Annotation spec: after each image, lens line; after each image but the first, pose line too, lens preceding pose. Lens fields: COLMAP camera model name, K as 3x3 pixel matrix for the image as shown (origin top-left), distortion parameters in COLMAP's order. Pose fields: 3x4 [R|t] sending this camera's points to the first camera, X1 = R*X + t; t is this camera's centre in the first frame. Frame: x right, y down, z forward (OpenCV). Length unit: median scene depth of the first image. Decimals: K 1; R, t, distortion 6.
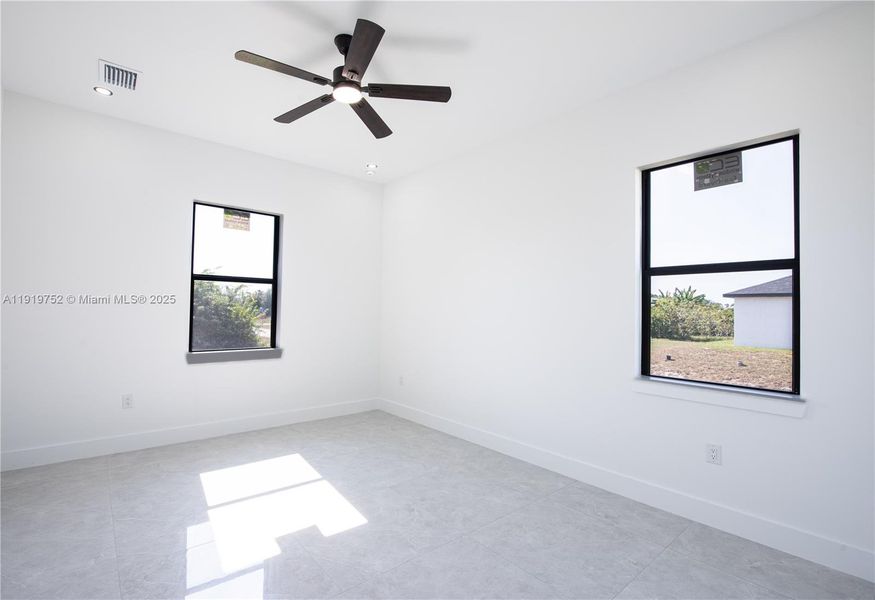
lens RADIAL K [[416.1, 0, 437.5], [0, 416.1, 300.0], [0, 0, 1]] dist [-0.020660, -0.000019]
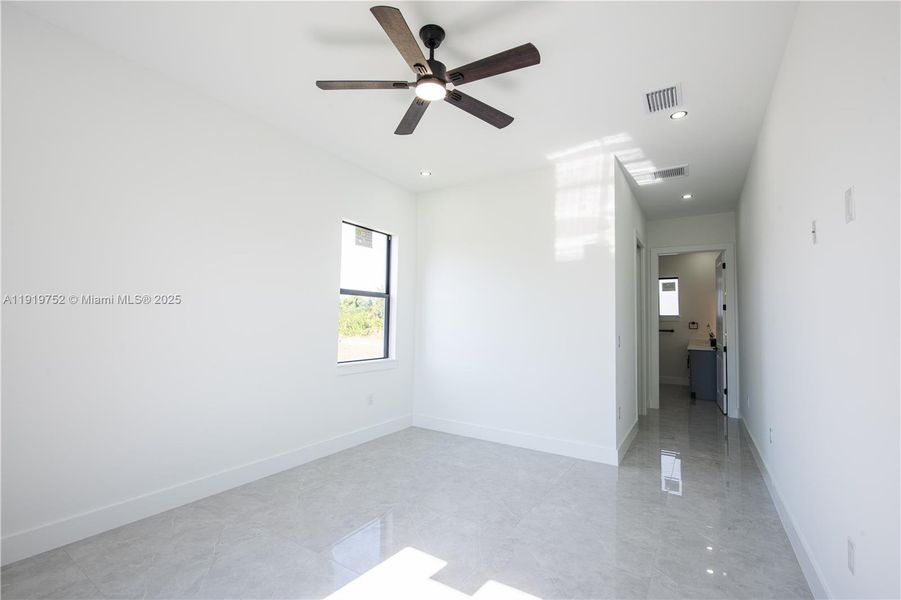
lens RADIAL K [[387.1, 0, 450.5], [0, 387.1, 300.0], [0, 0, 1]] dist [-0.000248, -0.000048]
pose [[-0.263739, 0.013485, 0.964500, -0.964958], [-0.049016, 0.998423, -0.027363, -0.023797], [-0.963348, -0.054493, -0.262662, 1.043951]]
